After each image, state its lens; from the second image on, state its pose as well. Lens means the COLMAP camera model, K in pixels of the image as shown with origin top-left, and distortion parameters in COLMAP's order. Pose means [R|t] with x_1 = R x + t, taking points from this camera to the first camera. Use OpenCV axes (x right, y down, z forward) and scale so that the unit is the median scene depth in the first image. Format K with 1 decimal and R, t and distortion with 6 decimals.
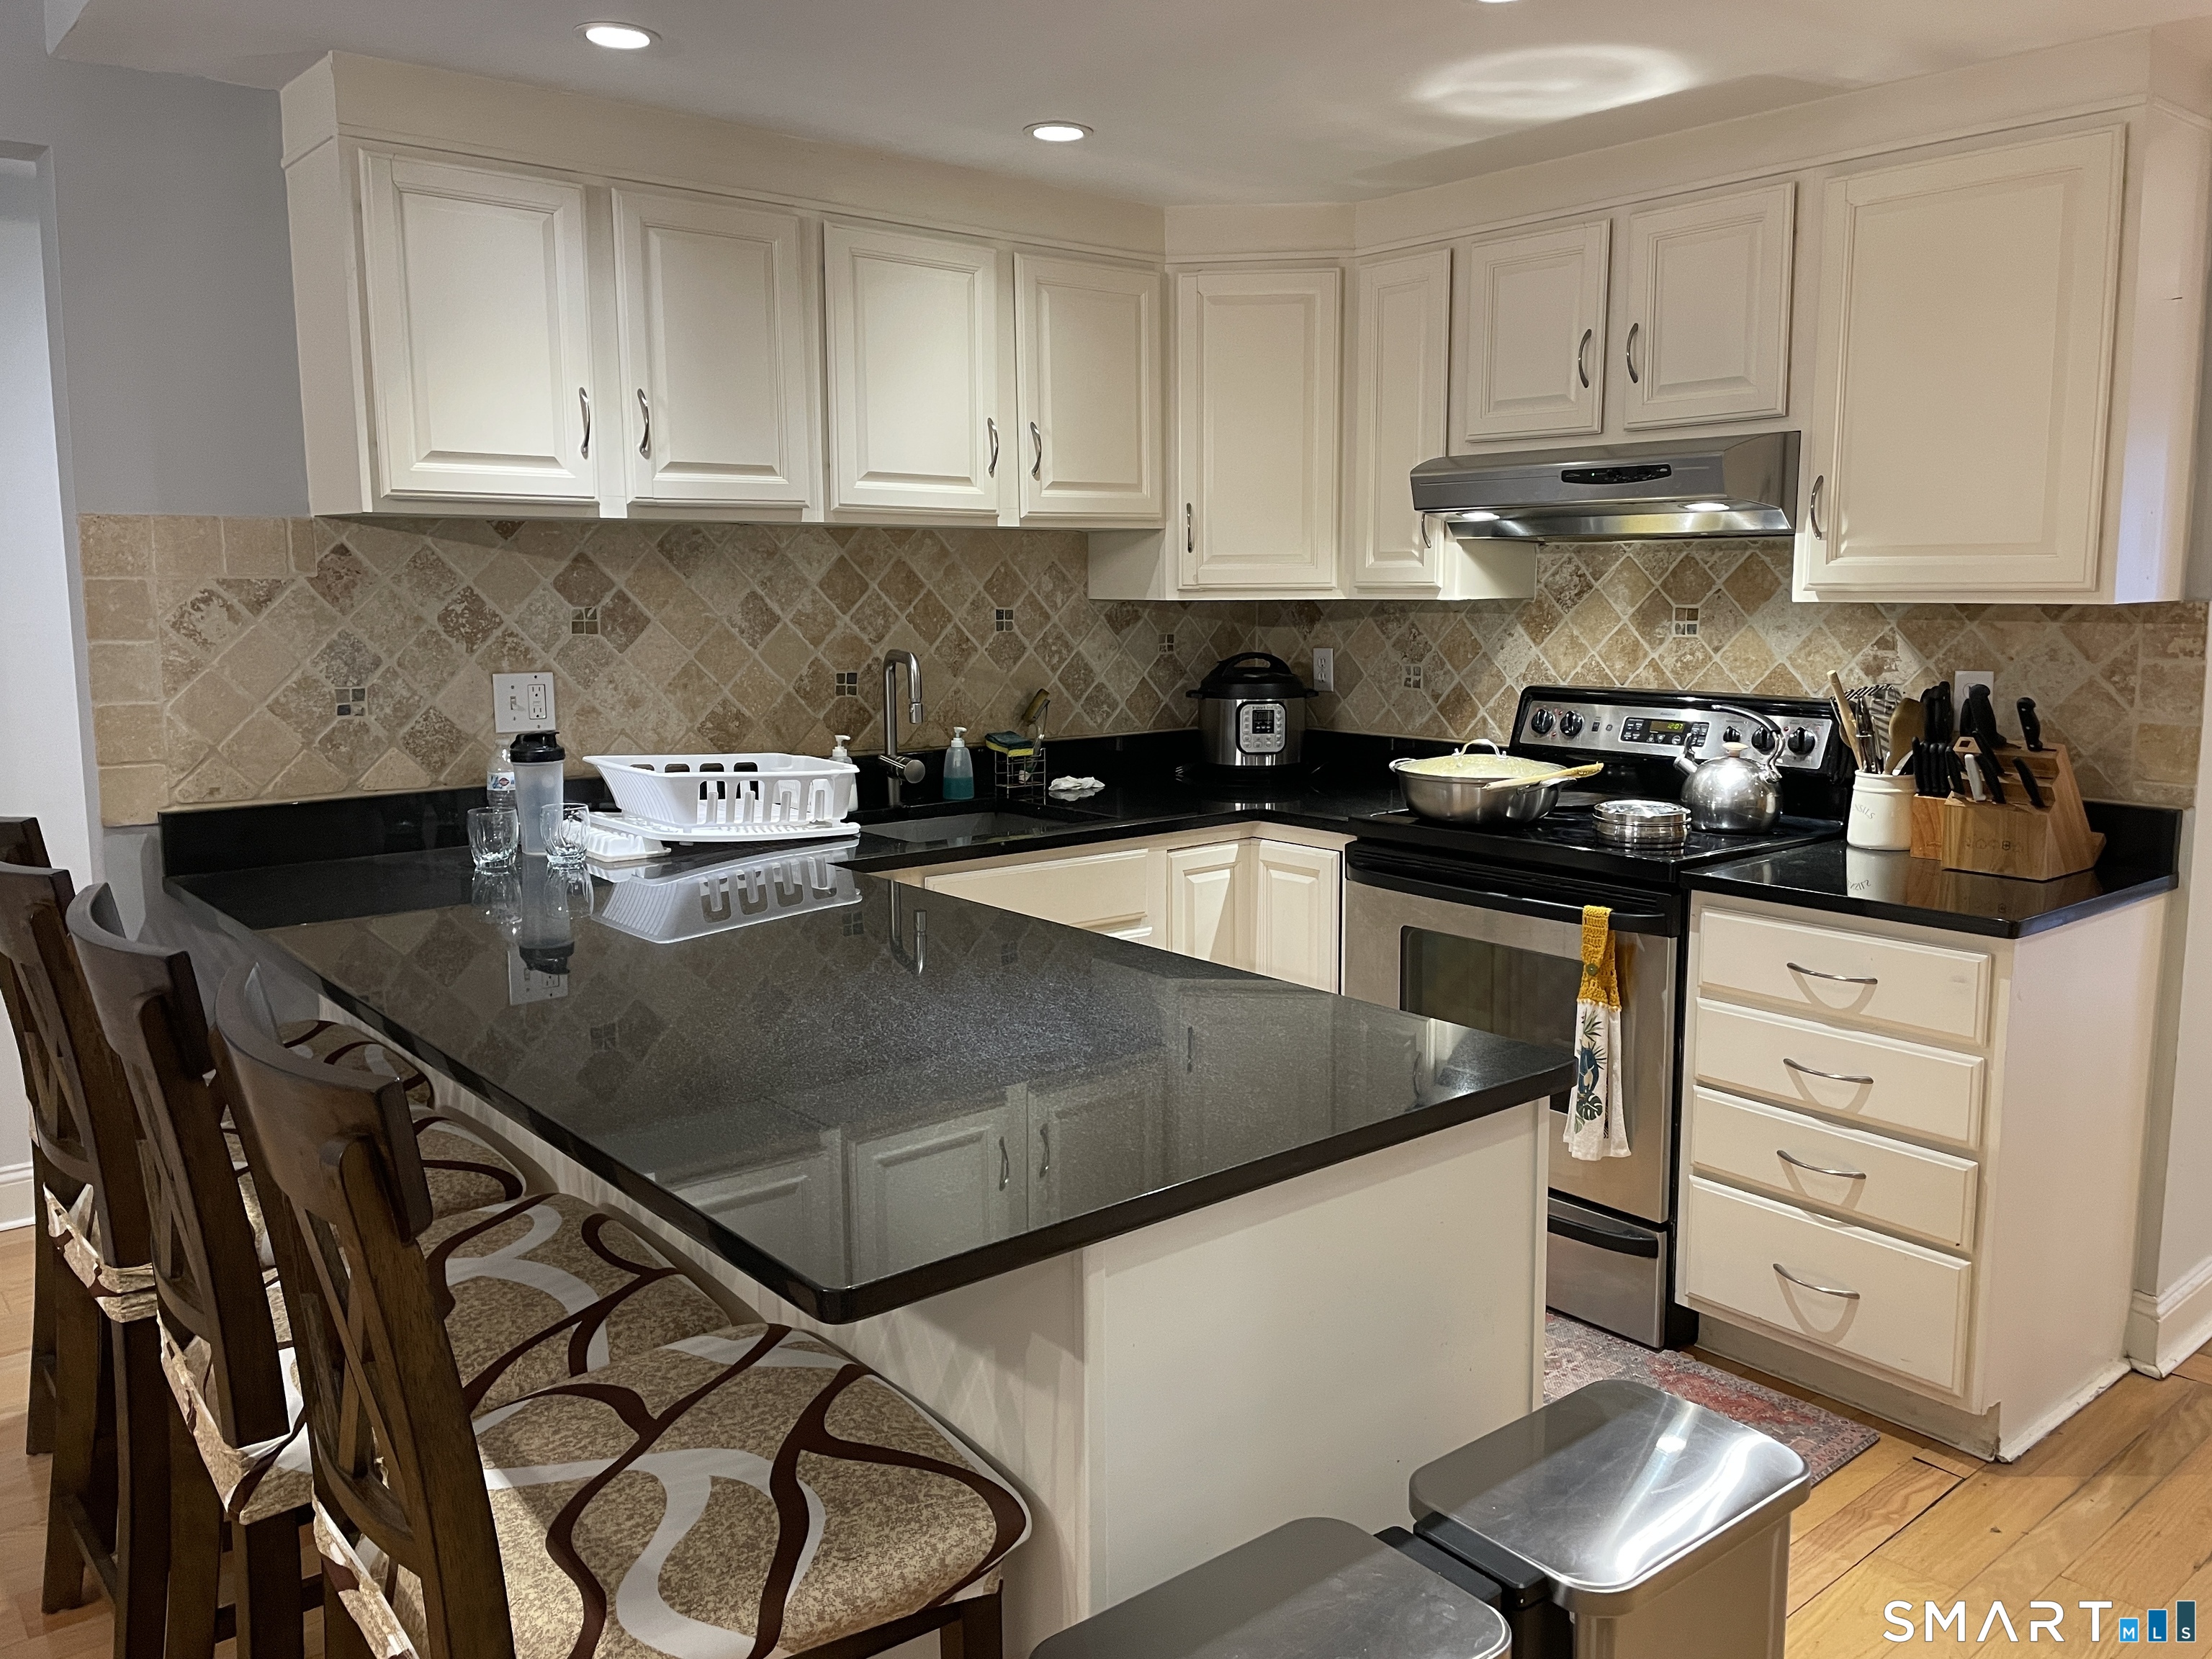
lens RADIAL K [[1665.7, 0, 1135.3], [0, 1665.7, 813.0], [0, 0, 1]] dist [0.098578, -0.132239]
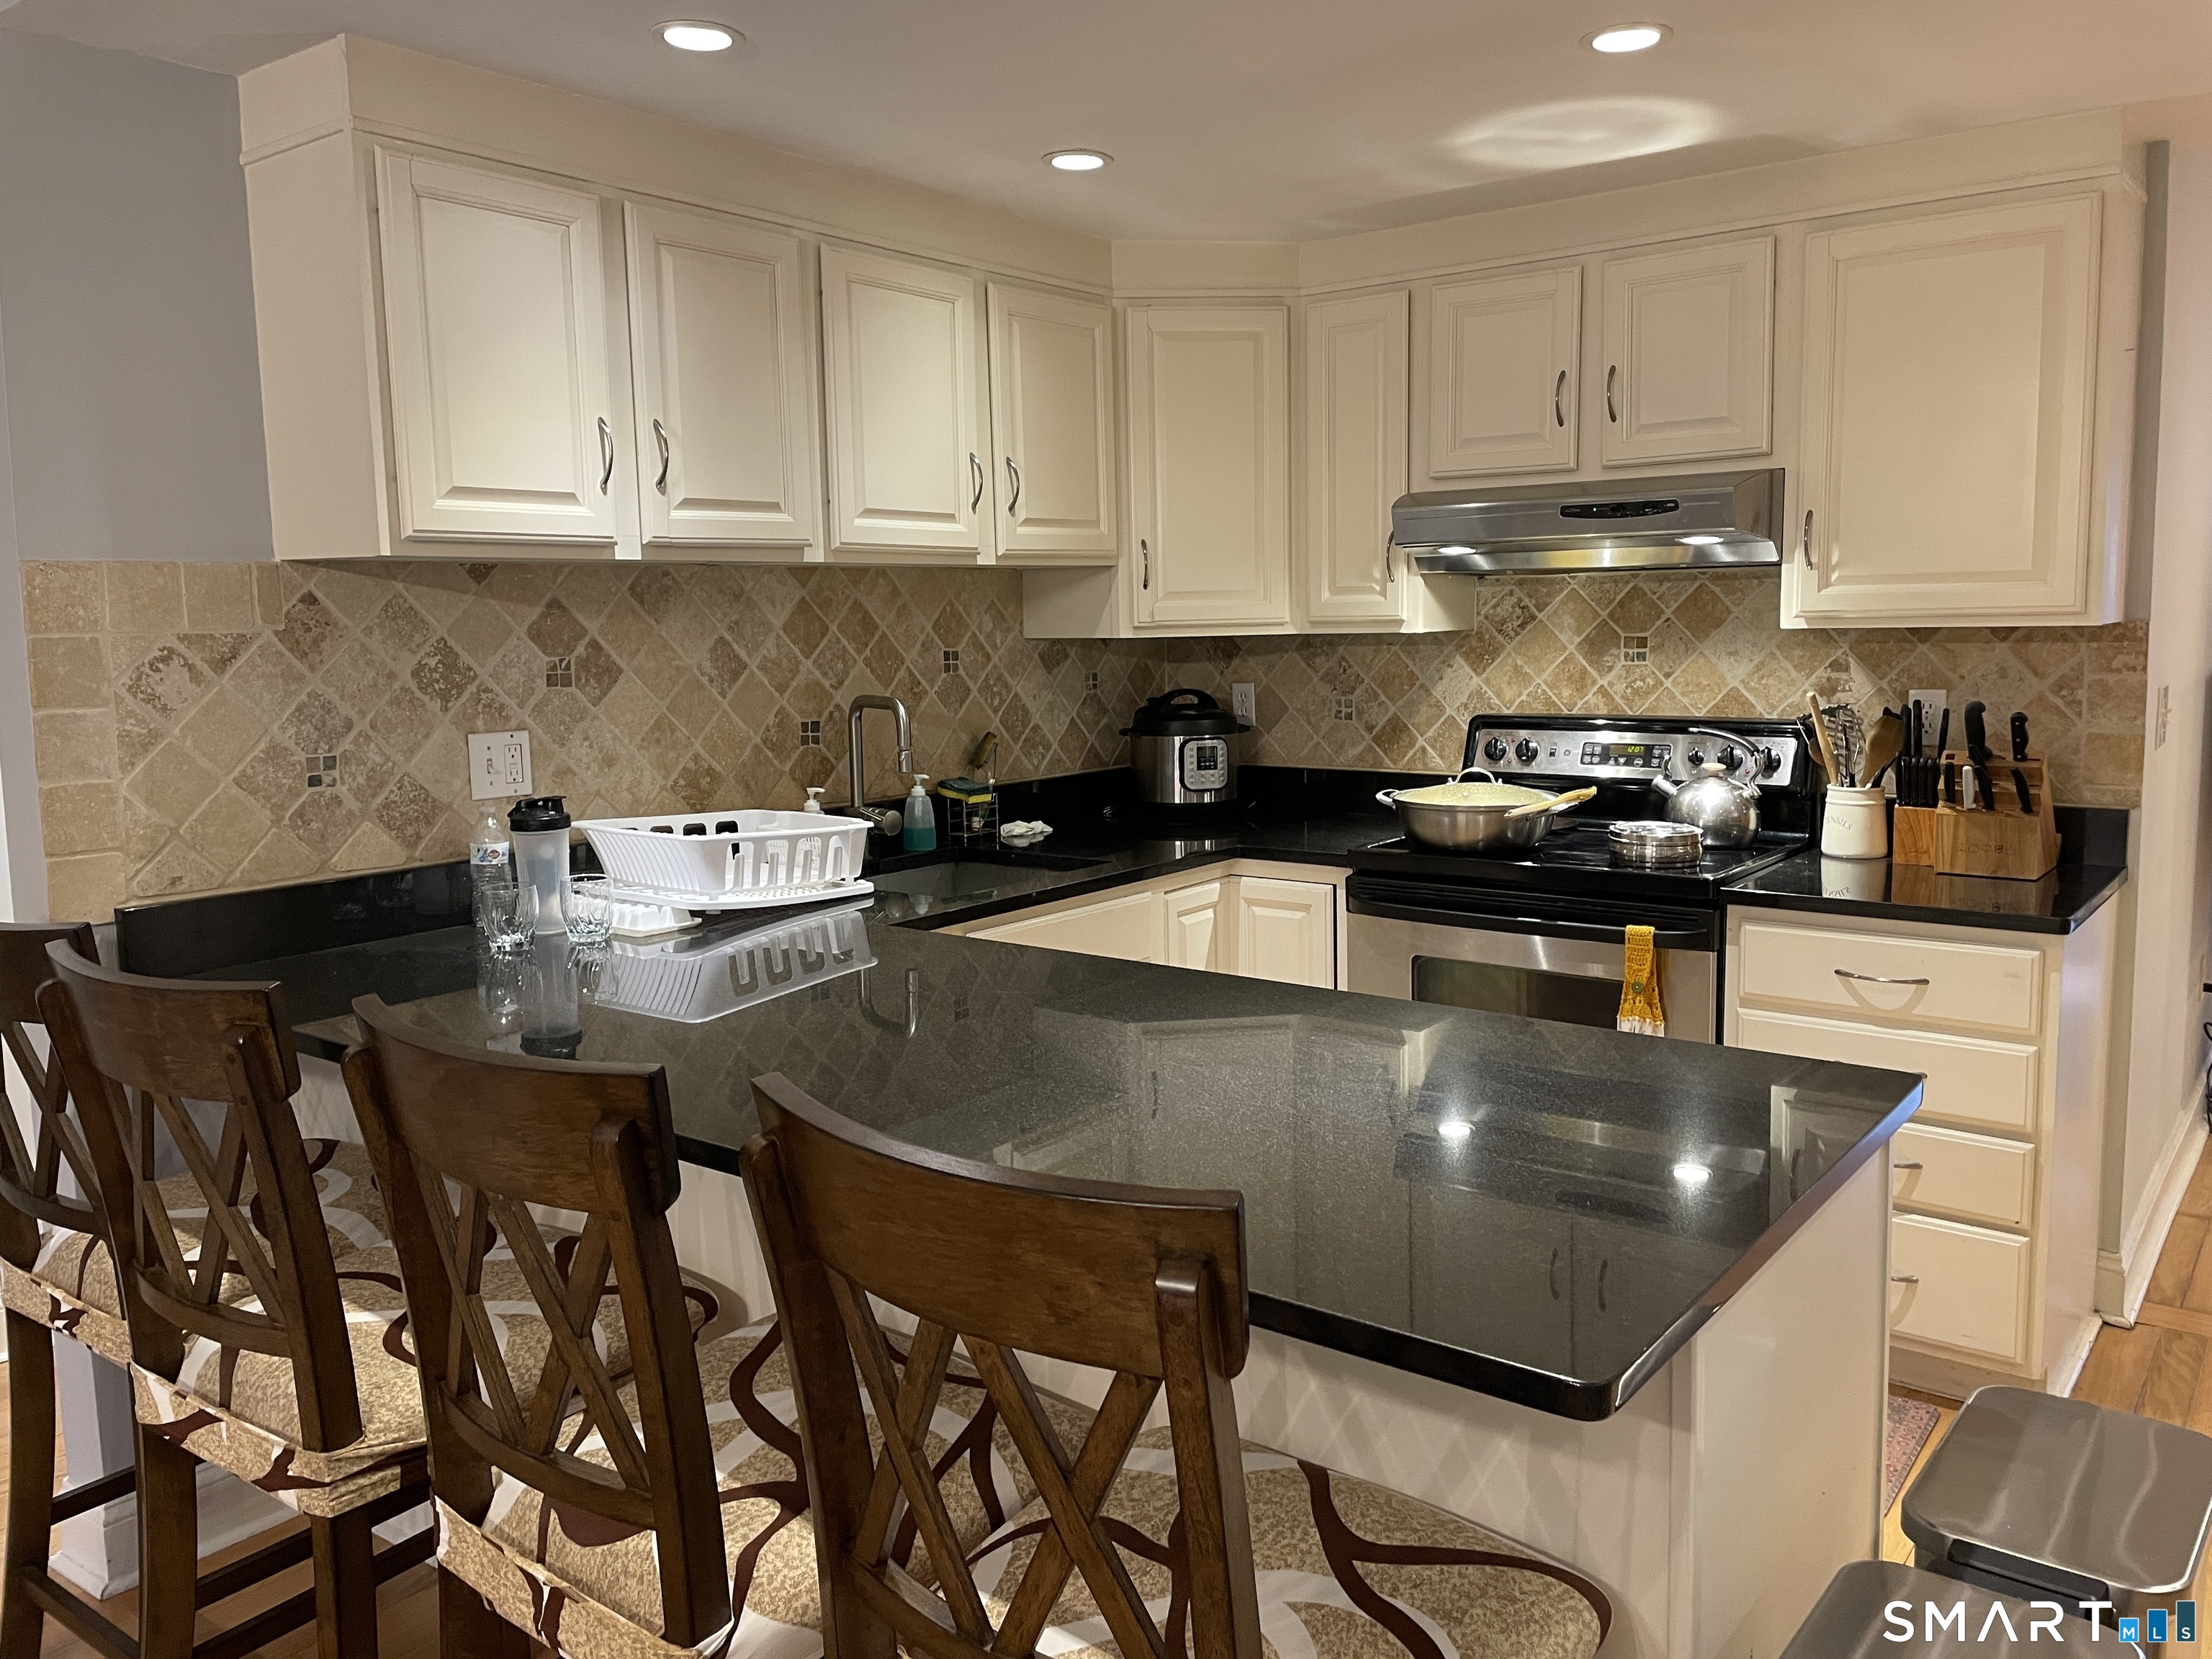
lens RADIAL K [[1665.7, 0, 1129.0], [0, 1665.7, 812.3], [0, 0, 1]] dist [0.098578, -0.132239]
pose [[0.976099, -0.040877, 0.213448, -0.235982], [0.045515, 0.998821, -0.016857, -0.010340], [-0.212507, 0.026170, 0.976809, 0.053178]]
